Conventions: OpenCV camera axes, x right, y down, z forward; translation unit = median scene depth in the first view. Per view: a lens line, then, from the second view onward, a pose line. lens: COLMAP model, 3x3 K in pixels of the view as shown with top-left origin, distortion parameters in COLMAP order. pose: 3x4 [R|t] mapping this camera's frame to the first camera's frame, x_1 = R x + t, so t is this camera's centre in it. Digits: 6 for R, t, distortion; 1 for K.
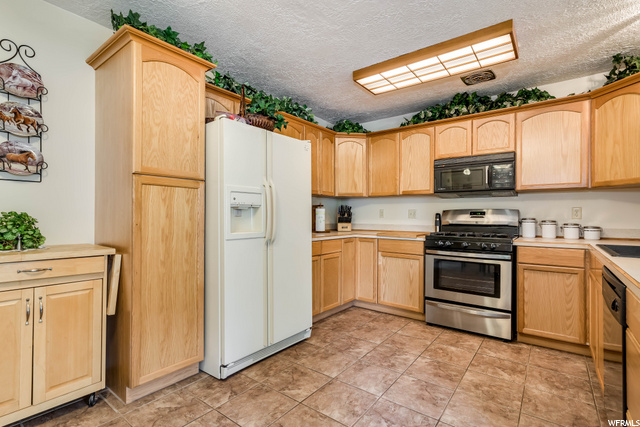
lens RADIAL K [[305.8, 0, 320.2], [0, 305.8, 215.9], [0, 0, 1]] dist [0.000694, 0.000216]
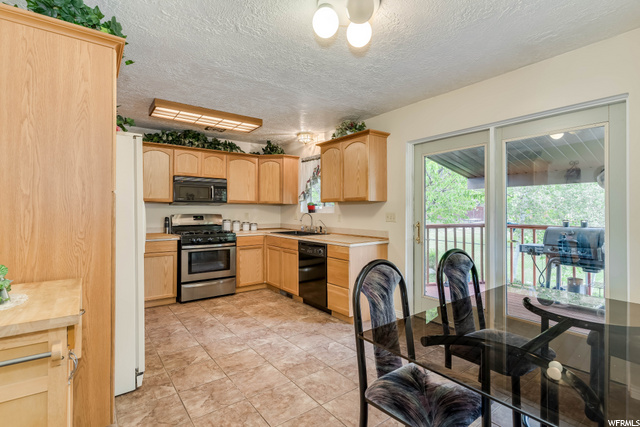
lens RADIAL K [[305.8, 0, 320.5], [0, 305.8, 210.1], [0, 0, 1]] dist [0.000694, 0.000216]
pose [[0.273495, -0.005442, 0.961858, -0.859126], [0.000657, 0.999985, 0.005471, -0.059365], [-0.961873, -0.000864, 0.273495, 0.084401]]
